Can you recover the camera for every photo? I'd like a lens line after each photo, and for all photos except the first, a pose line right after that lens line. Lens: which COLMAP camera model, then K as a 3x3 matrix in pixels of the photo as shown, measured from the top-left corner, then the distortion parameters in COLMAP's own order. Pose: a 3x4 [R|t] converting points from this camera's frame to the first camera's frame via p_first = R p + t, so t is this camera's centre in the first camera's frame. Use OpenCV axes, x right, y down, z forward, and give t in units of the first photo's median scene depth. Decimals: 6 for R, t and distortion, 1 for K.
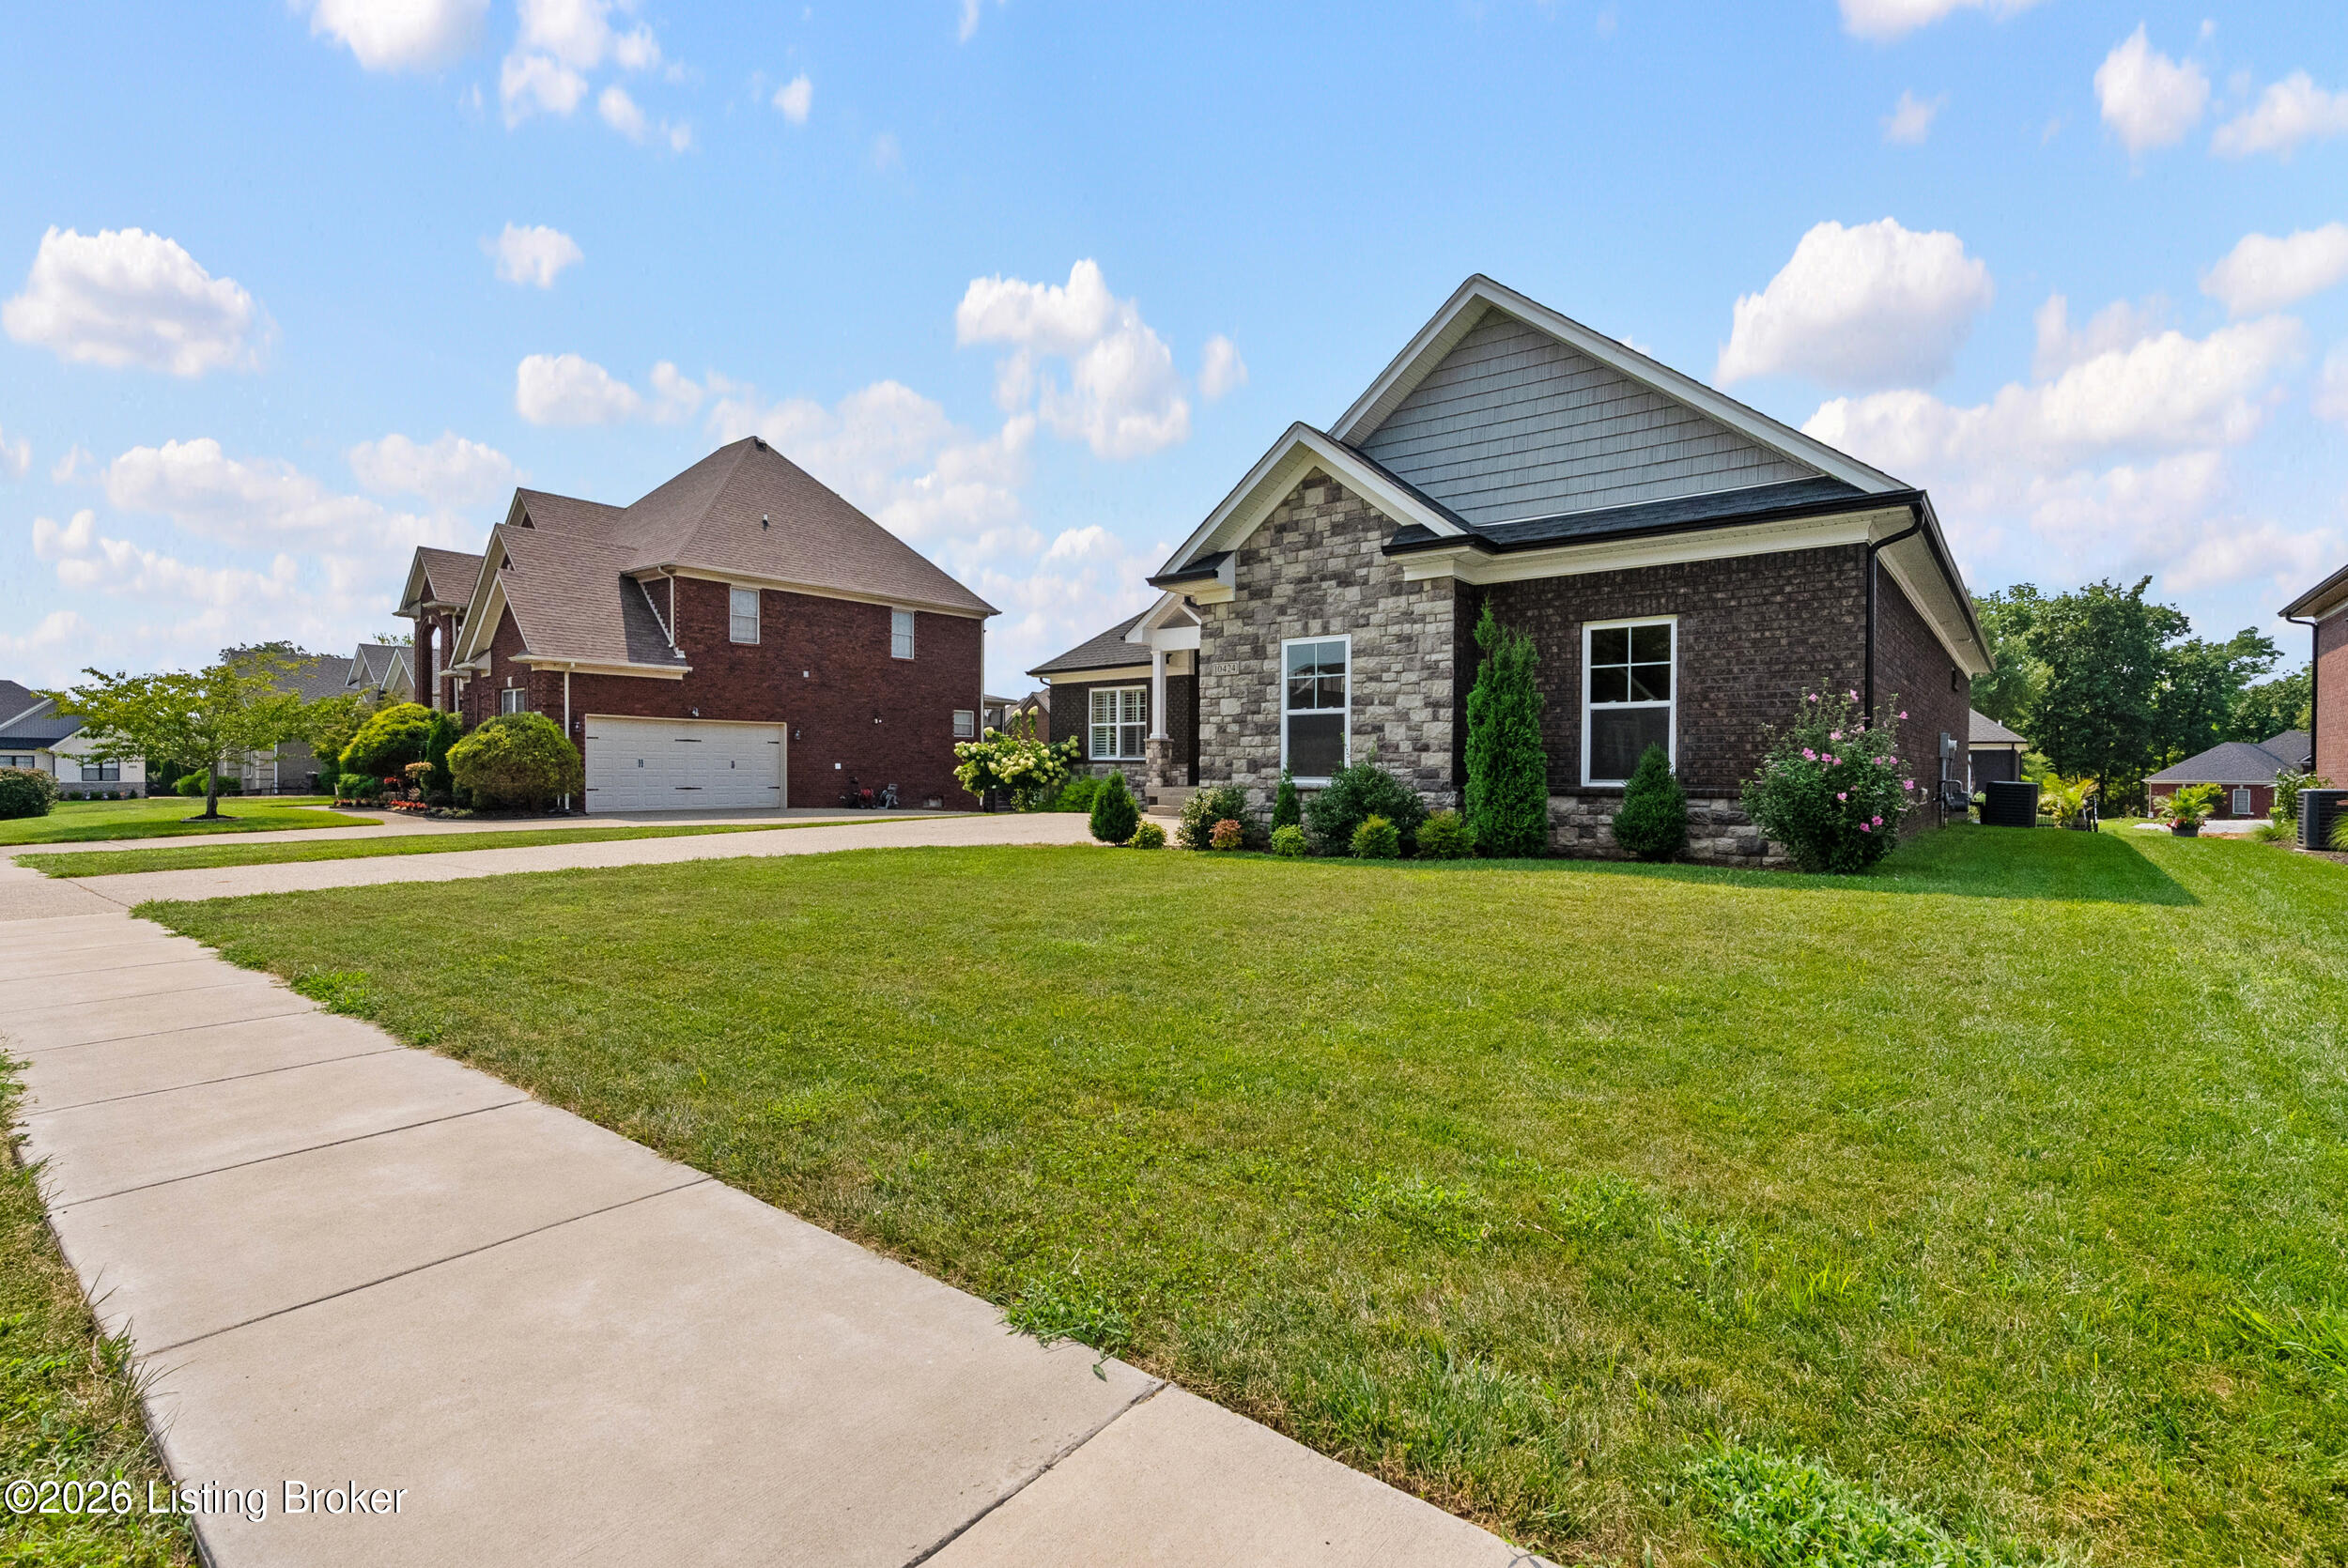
lens RADIAL K [[1077.3, 0, 1182.7], [0, 1077.3, 779.5], [0, 0, 1]] dist [-0.001999, -0.000337]
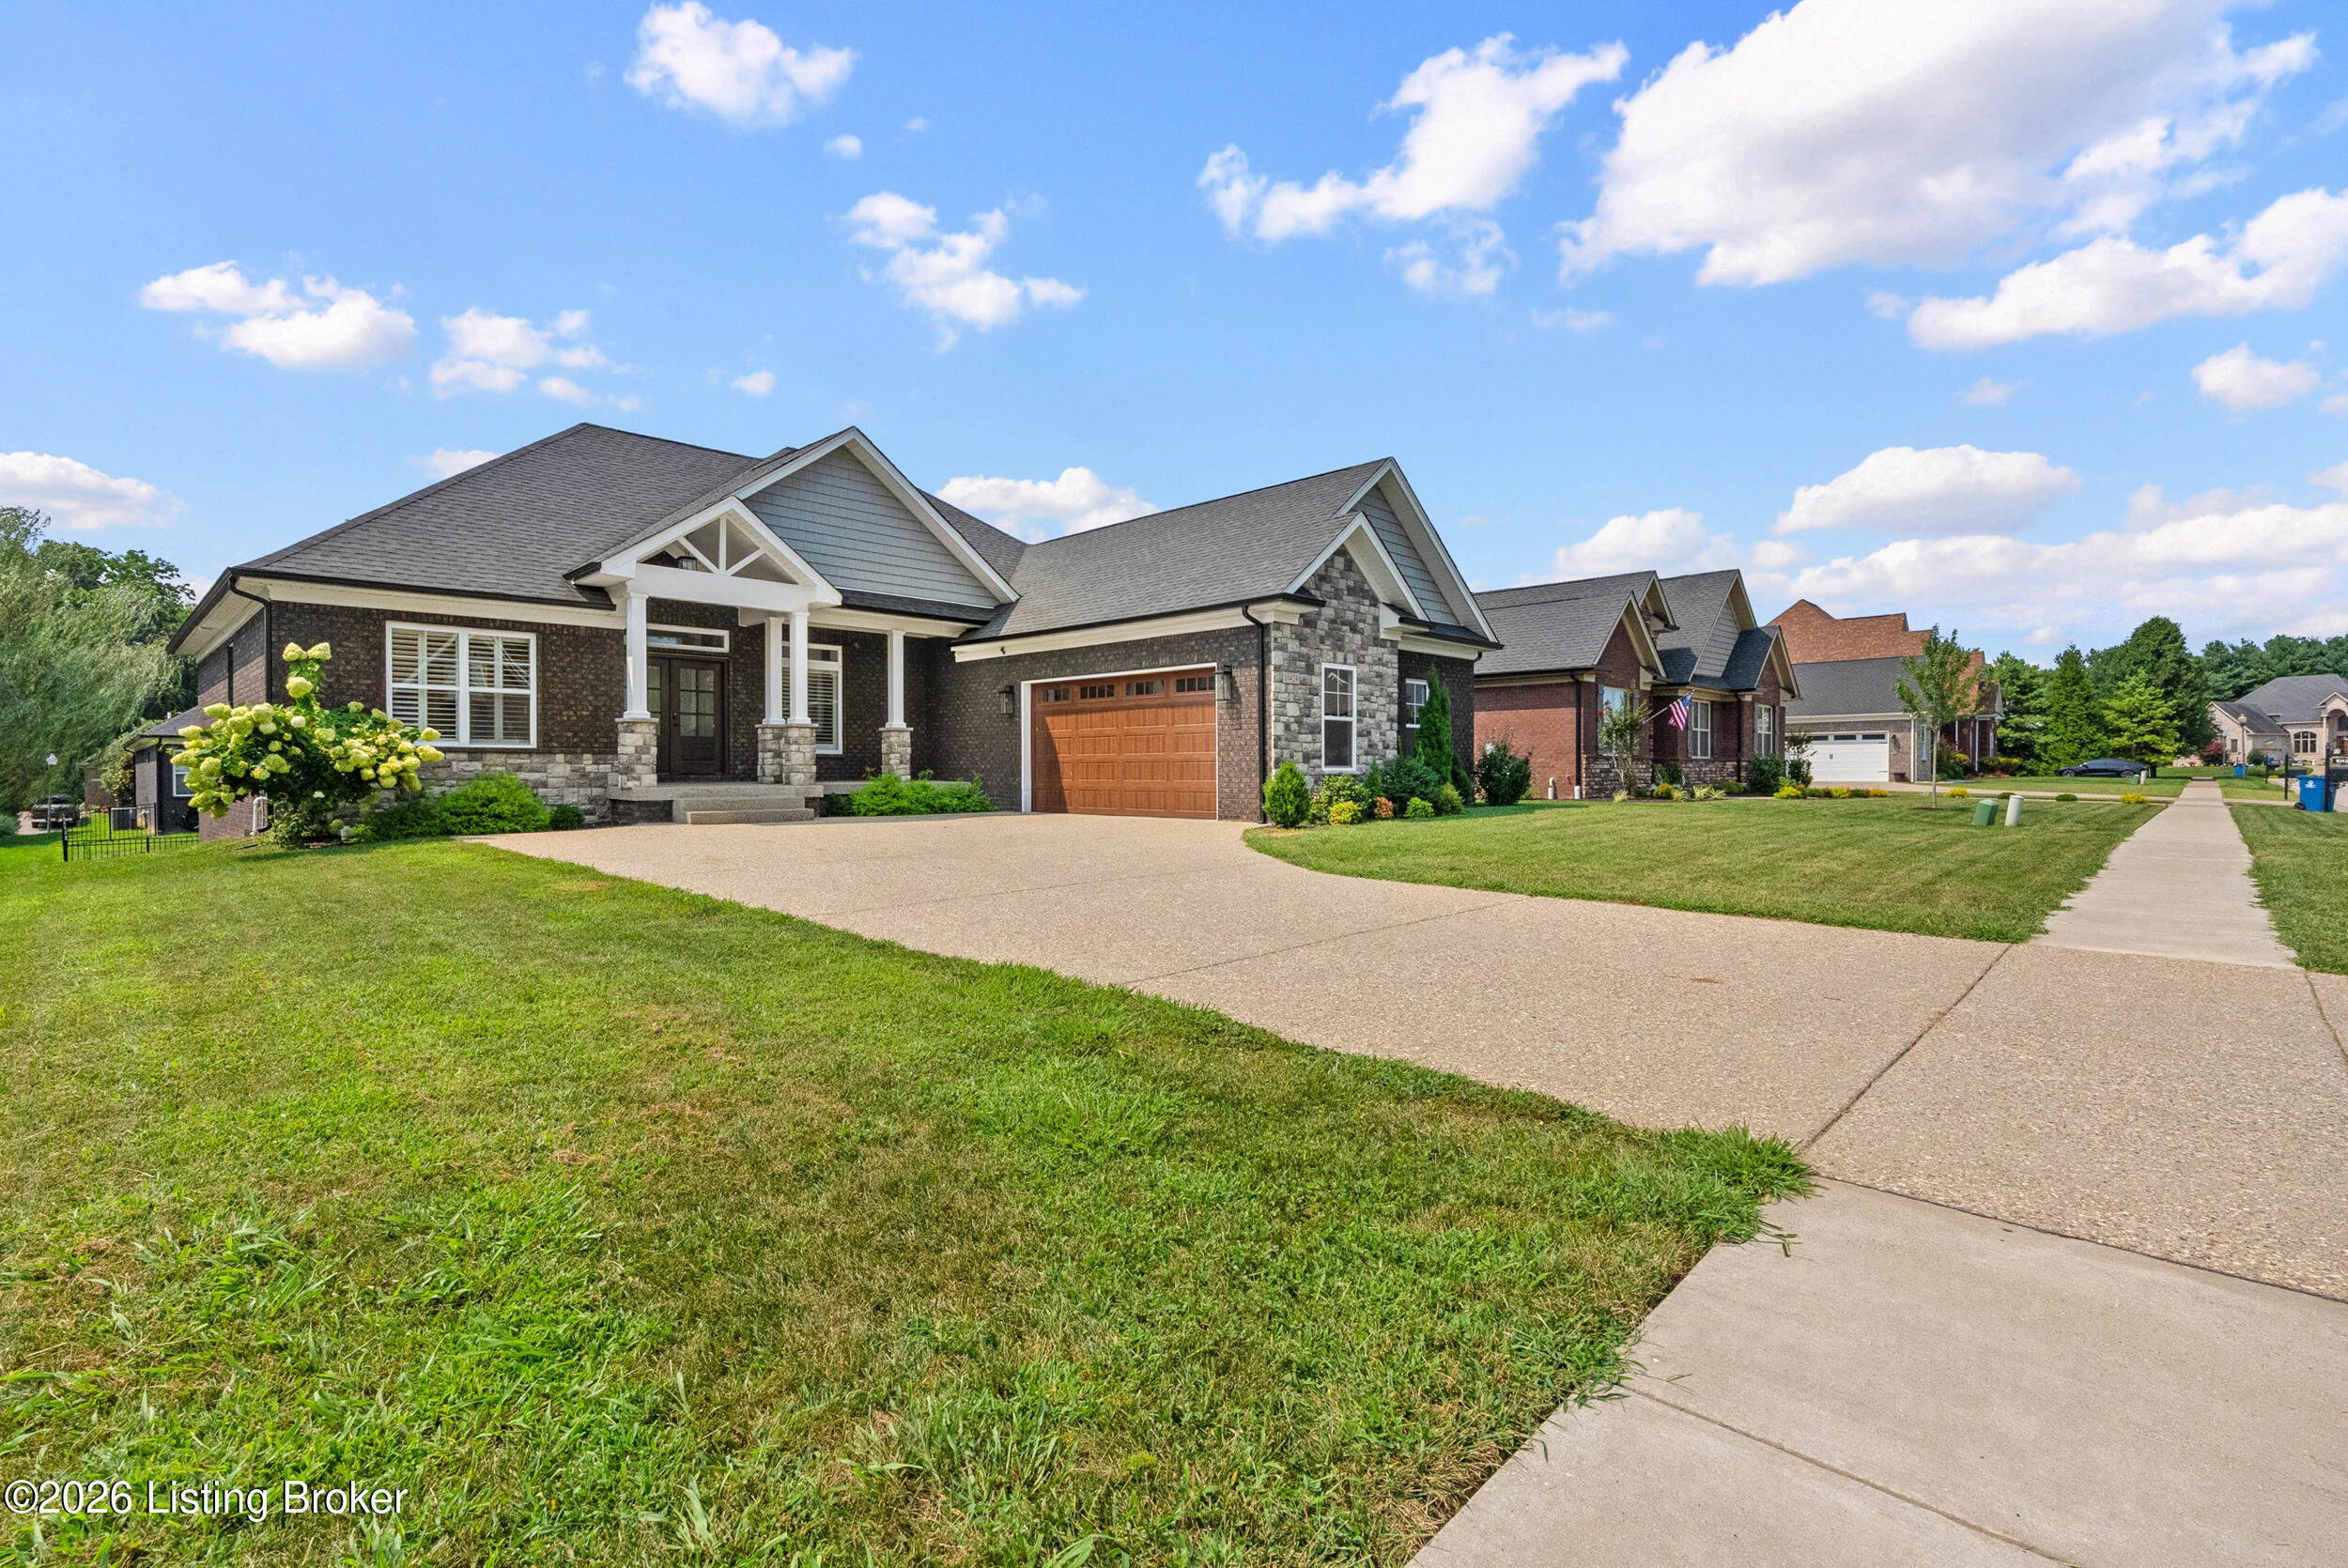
lens RADIAL K [[1077.3, 0, 1182.7], [0, 1077.3, 779.5], [0, 0, 1]] dist [-0.001999, -0.000337]
pose [[0.091513, -0.010030, 0.995753, -1.285631], [0.012848, 0.999878, 0.008891, 0.000081], [-0.995721, 0.011979, 0.091631, 1.087498]]
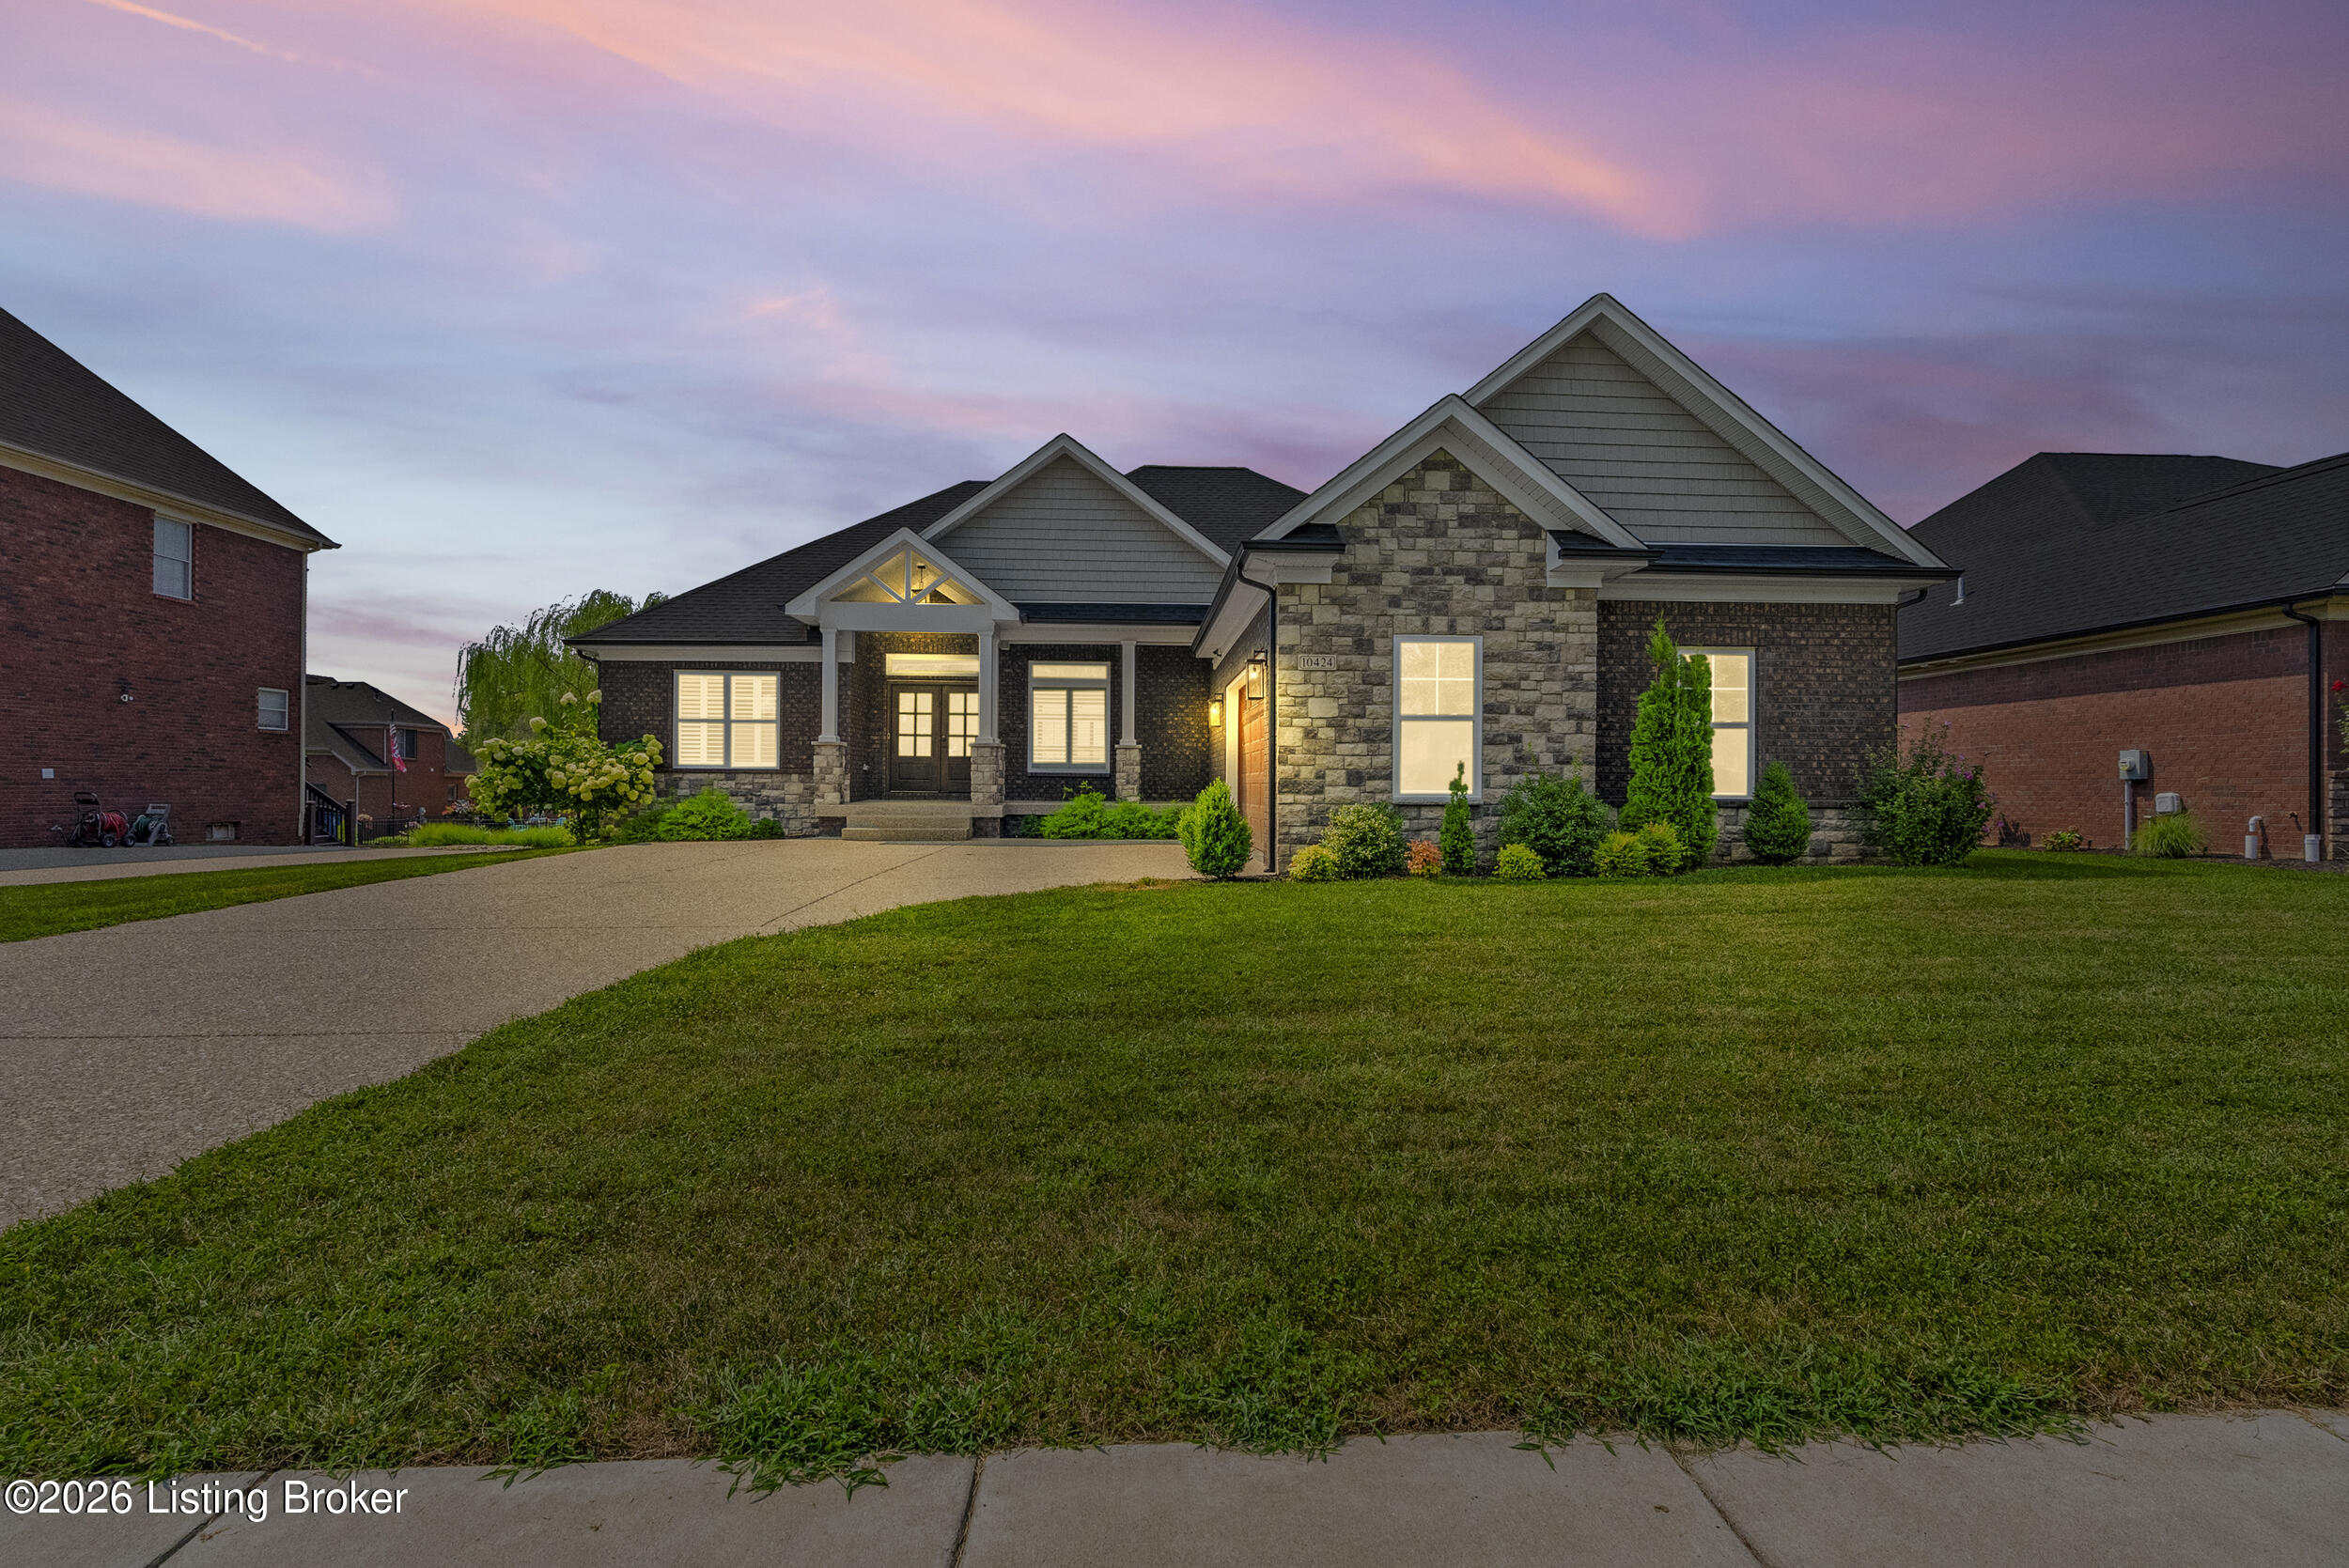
lens RADIAL K [[1077.9, 0, 1183.2], [0, 1077.9, 779.5], [0, 0, 1]] dist [-0.001999, -0.000337]
pose [[0.752197, 0.005959, 0.658911, -0.639356], [0.002975, 0.999918, -0.012439, -0.001140], [-0.658931, 0.011317, 0.752118, 0.468036]]
